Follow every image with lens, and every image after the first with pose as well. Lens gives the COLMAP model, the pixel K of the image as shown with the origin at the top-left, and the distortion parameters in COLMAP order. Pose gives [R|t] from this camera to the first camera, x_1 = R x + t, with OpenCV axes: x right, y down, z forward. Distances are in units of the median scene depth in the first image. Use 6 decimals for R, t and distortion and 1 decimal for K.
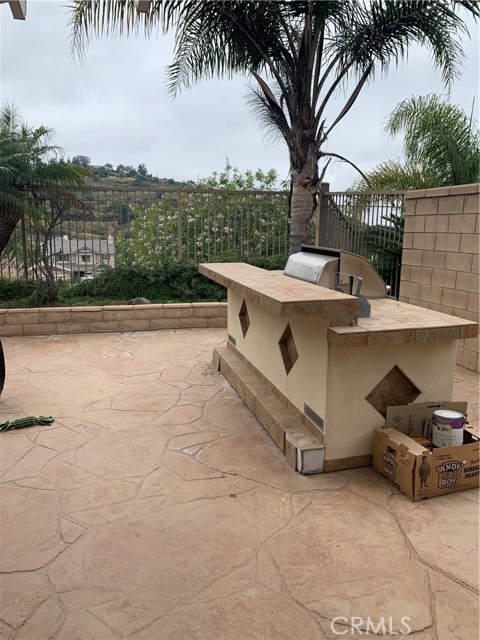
lens RADIAL K [[486.3, 0, 239.3], [0, 486.3, 319.8], [0, 0, 1]] dist [0.021857, -0.008809]
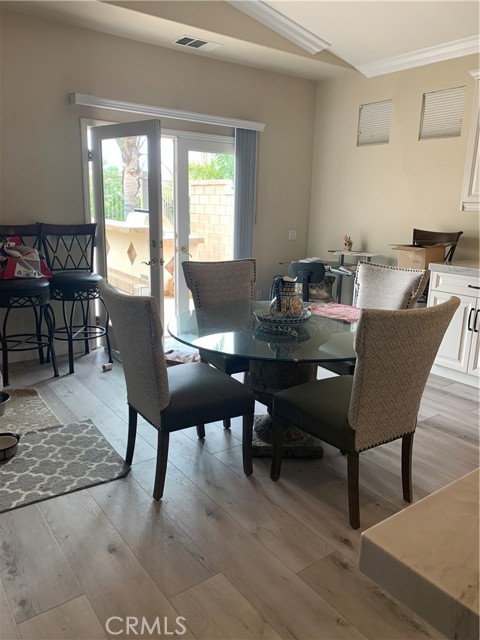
lens RADIAL K [[486.3, 0, 240.4], [0, 486.3, 321.3], [0, 0, 1]] dist [0.021857, -0.008809]
pose [[0.939191, -0.068238, 0.336547, -0.106228], [0.047693, 0.996479, 0.068952, 0.119986], [-0.340067, -0.048708, 0.939139, -0.672207]]
